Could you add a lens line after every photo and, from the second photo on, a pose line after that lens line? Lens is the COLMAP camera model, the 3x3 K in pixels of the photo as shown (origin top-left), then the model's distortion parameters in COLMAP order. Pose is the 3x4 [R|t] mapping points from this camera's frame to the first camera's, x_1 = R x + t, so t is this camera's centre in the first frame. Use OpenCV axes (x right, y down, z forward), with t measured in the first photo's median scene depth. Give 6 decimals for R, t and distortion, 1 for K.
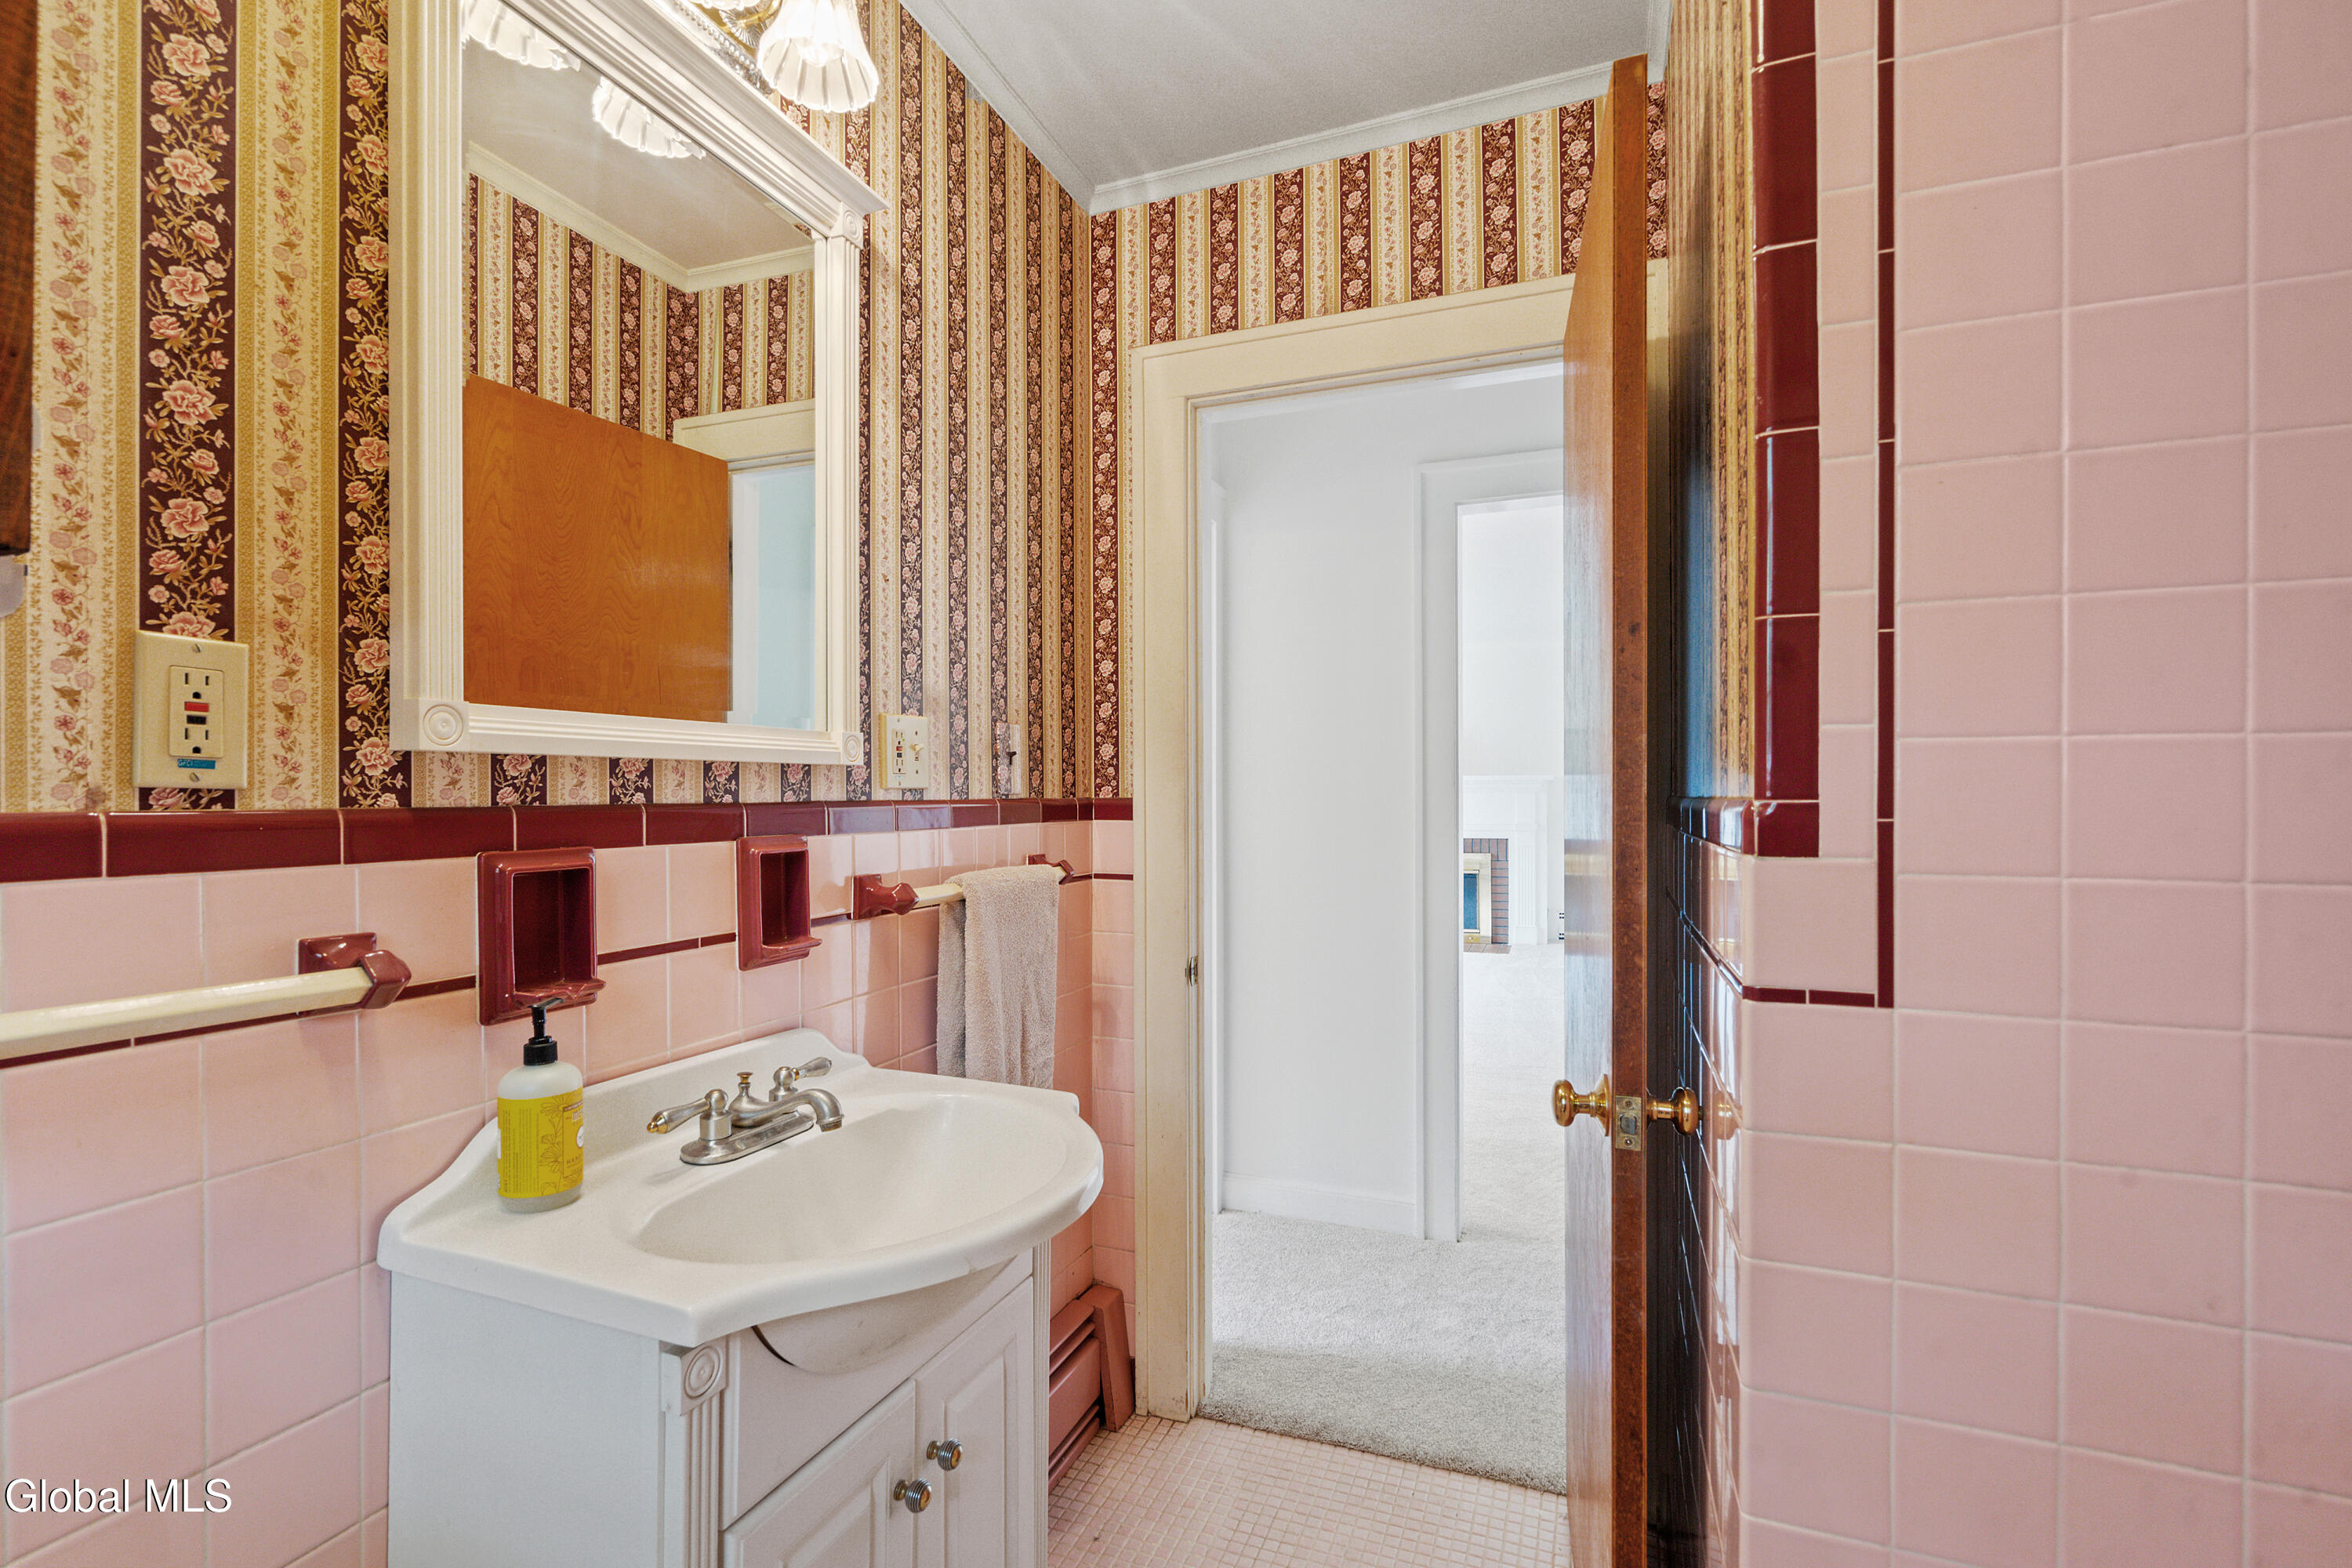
lens RADIAL K [[1074.5, 0, 1175.4], [0, 1074.5, 790.0], [0, 0, 1]] dist [-0.004605, 0.002734]
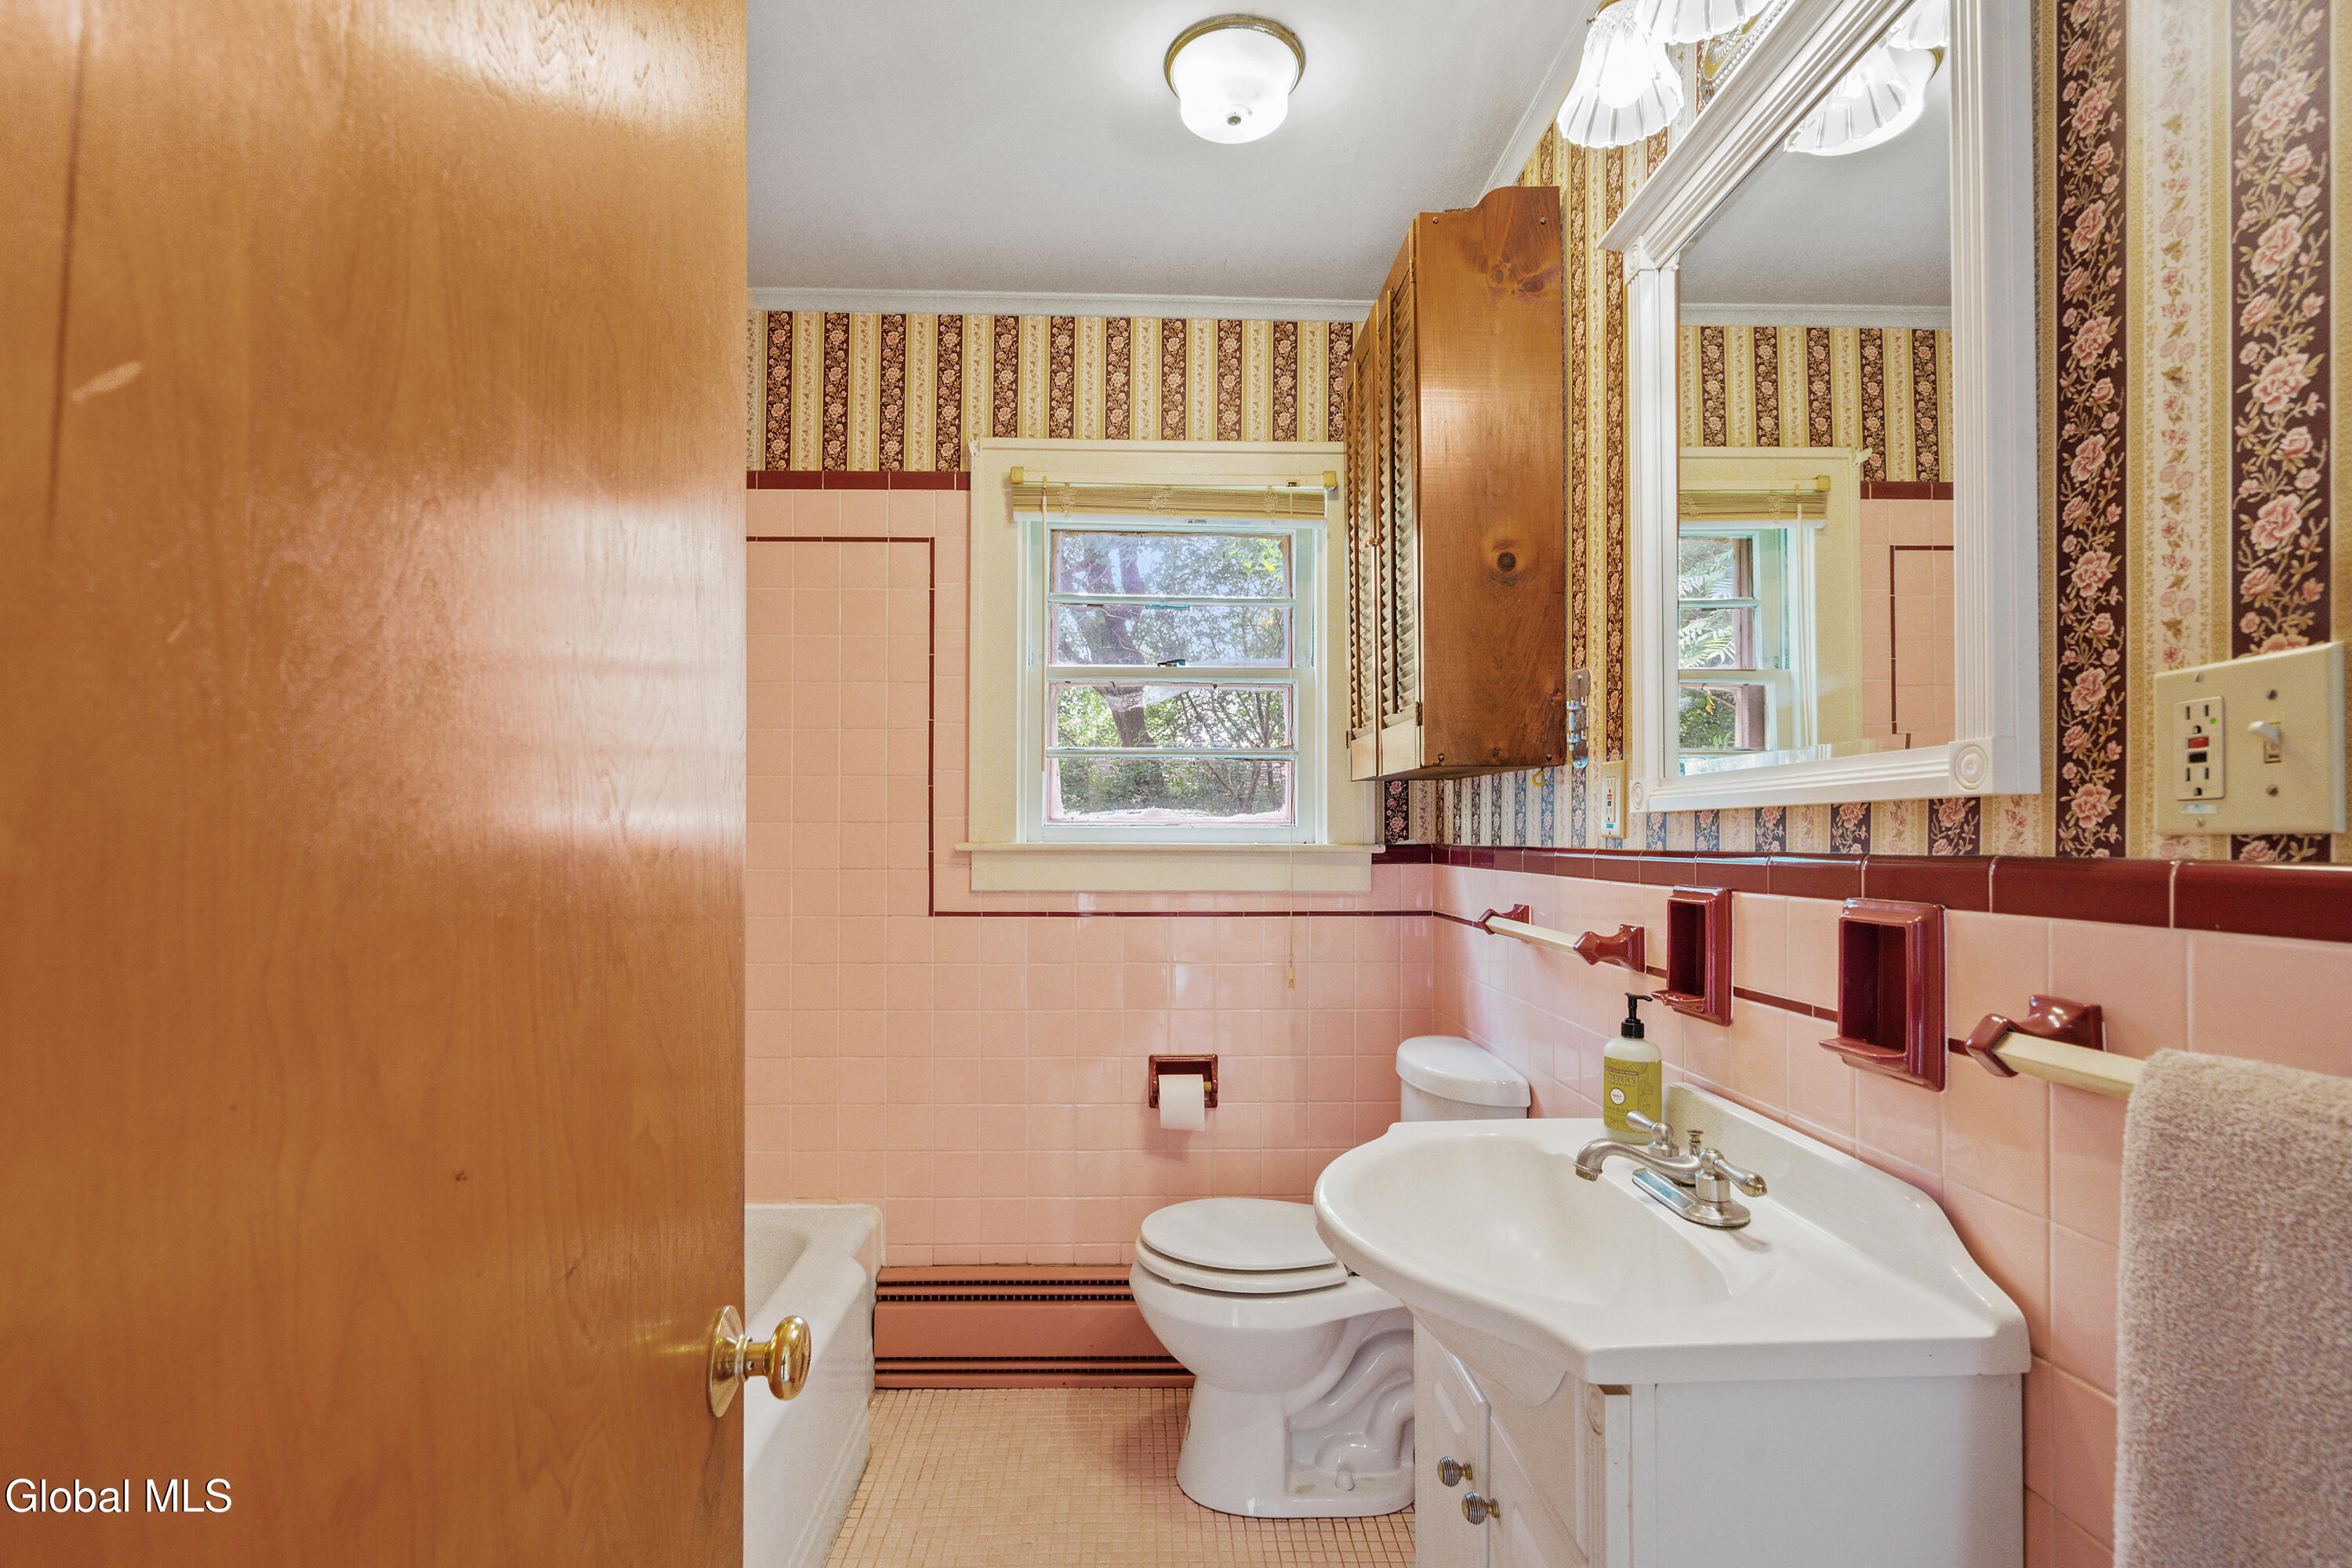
lens RADIAL K [[1074.5, 0, 1167.8], [0, 1074.5, 799.0], [0, 0, 1]] dist [-0.004605, 0.002734]
pose [[-0.929482, -0.030738, -0.367583, 0.365939], [-0.018776, 0.999173, -0.036076, 0.009501], [0.368388, -0.026630, -0.929291, 1.583193]]
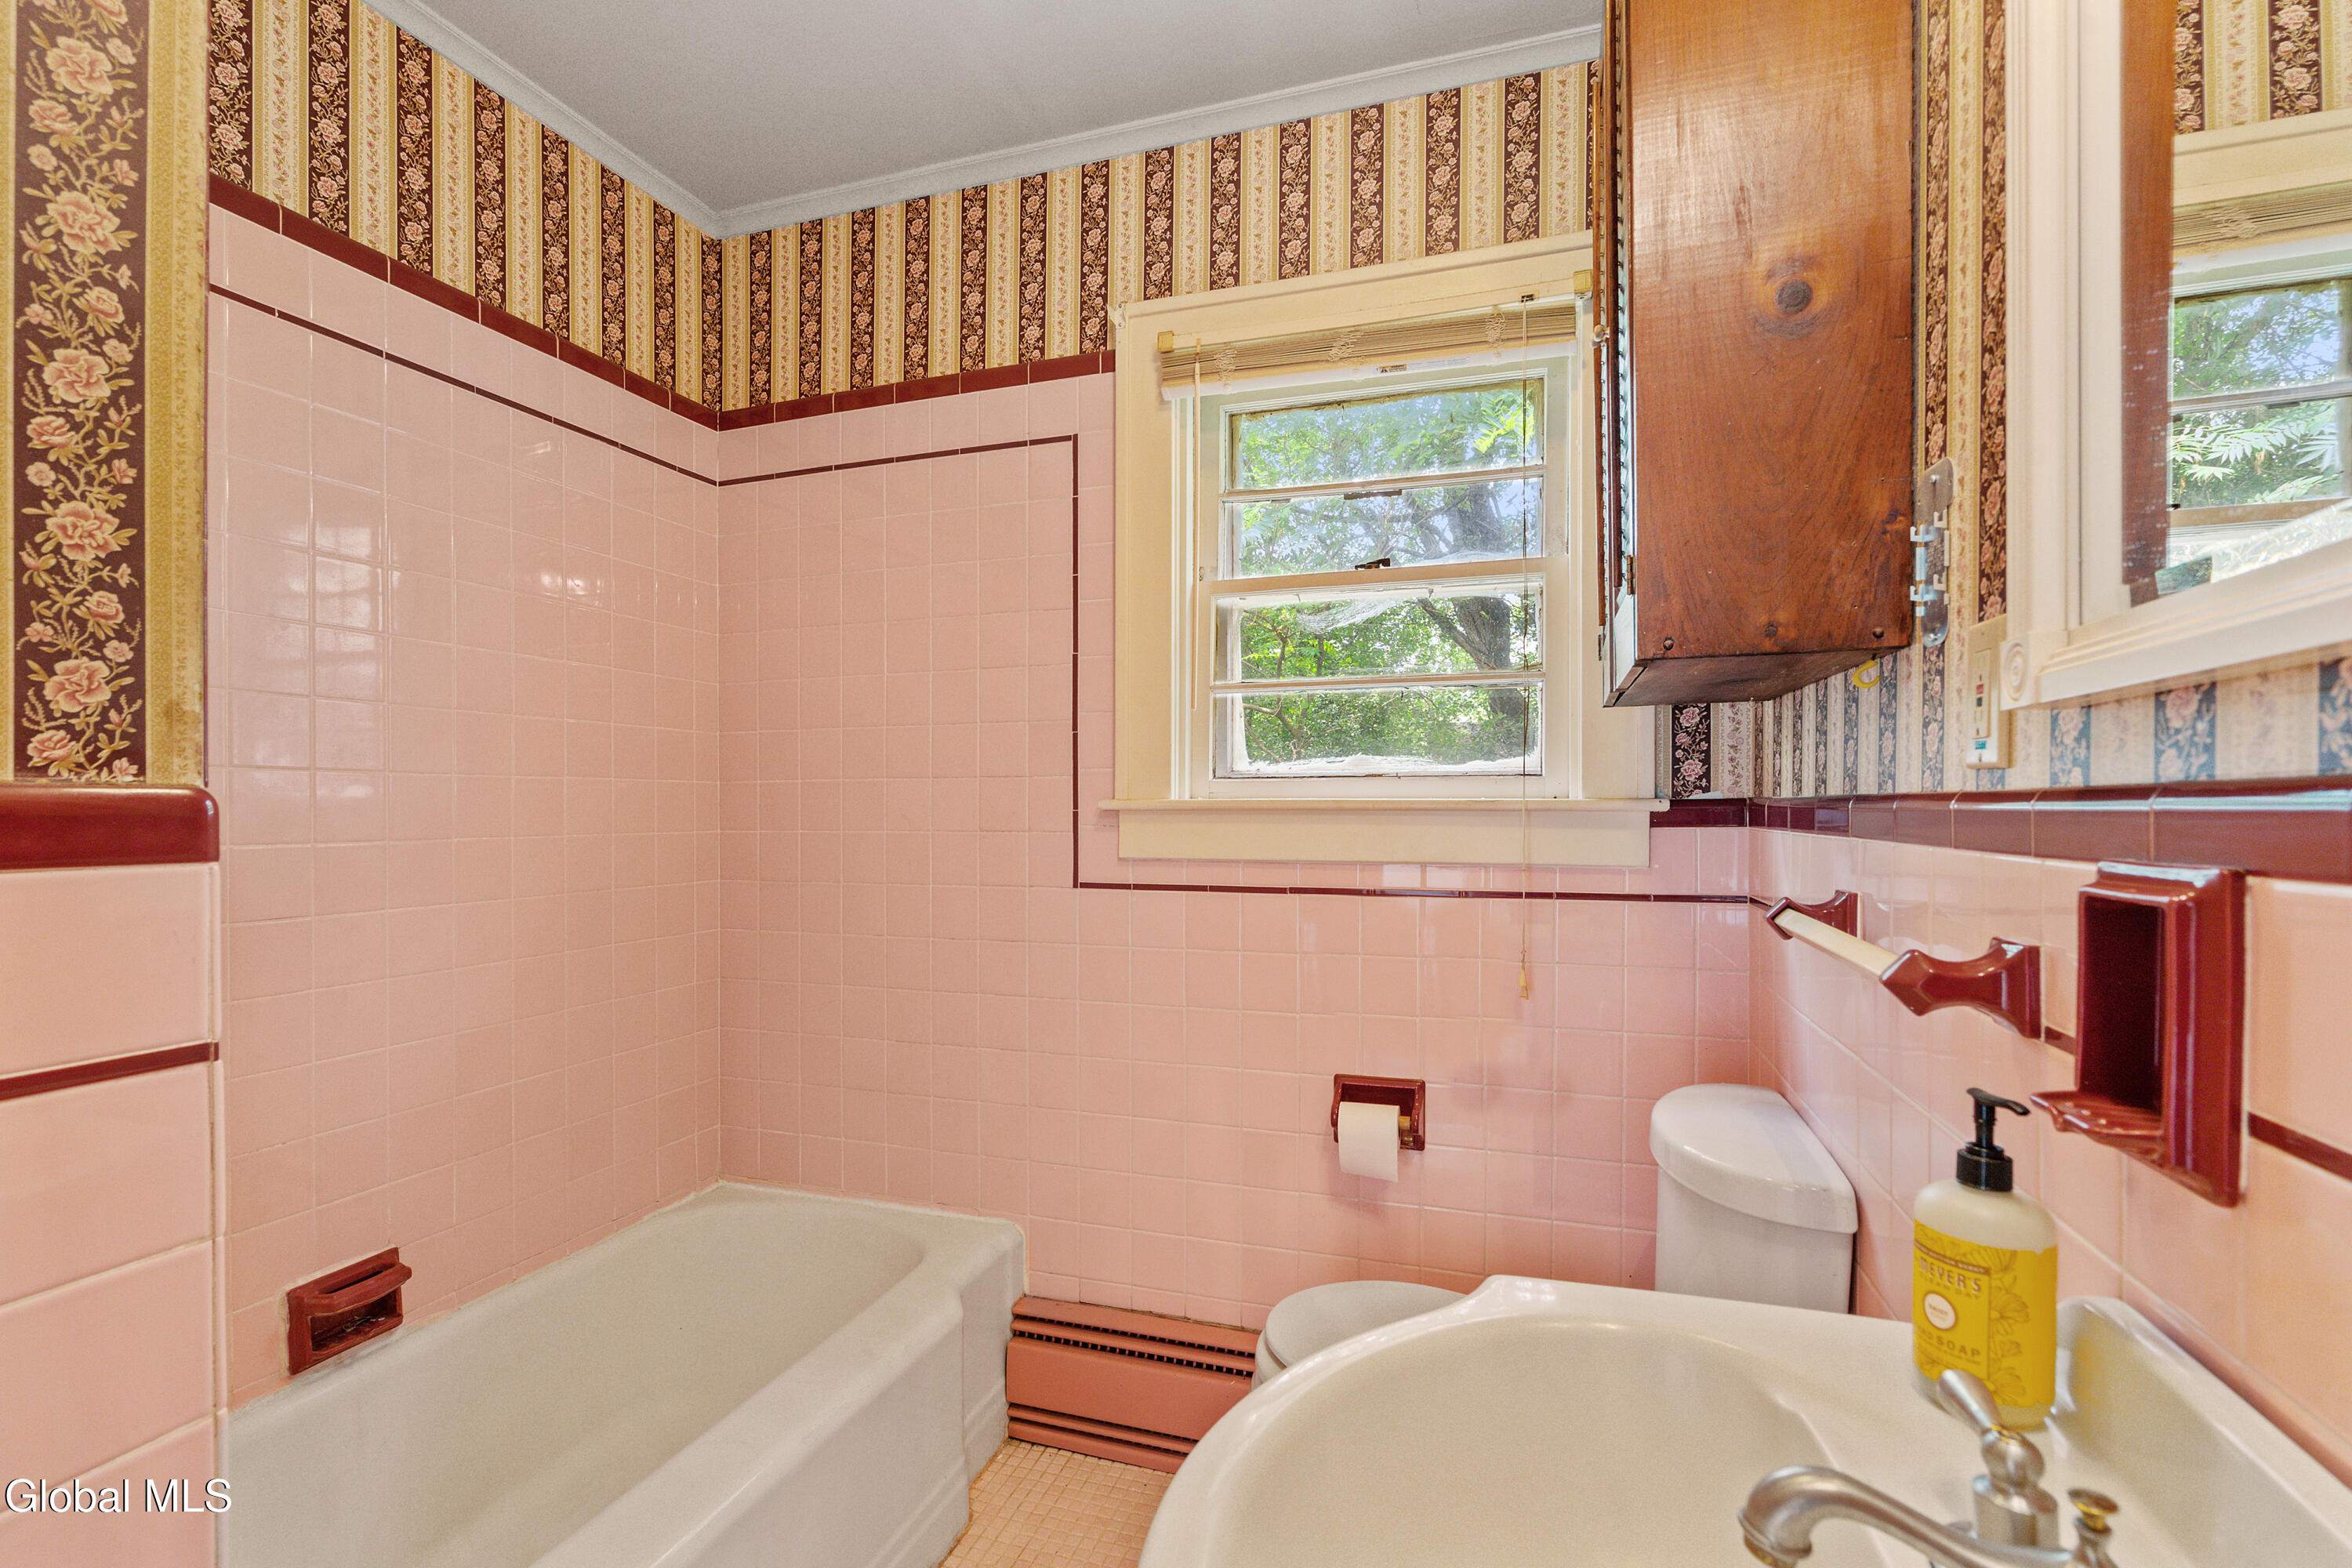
lens RADIAL K [[1074.5, 0, 1180.4], [0, 1074.5, 795.2], [0, 0, 1]] dist [-0.004605, 0.002734]
pose [[-0.999571, -0.014654, -0.025346, 0.010742], [-0.014498, 0.999875, -0.006301, 0.023820], [0.025435, -0.005931, -0.999659, 1.309367]]
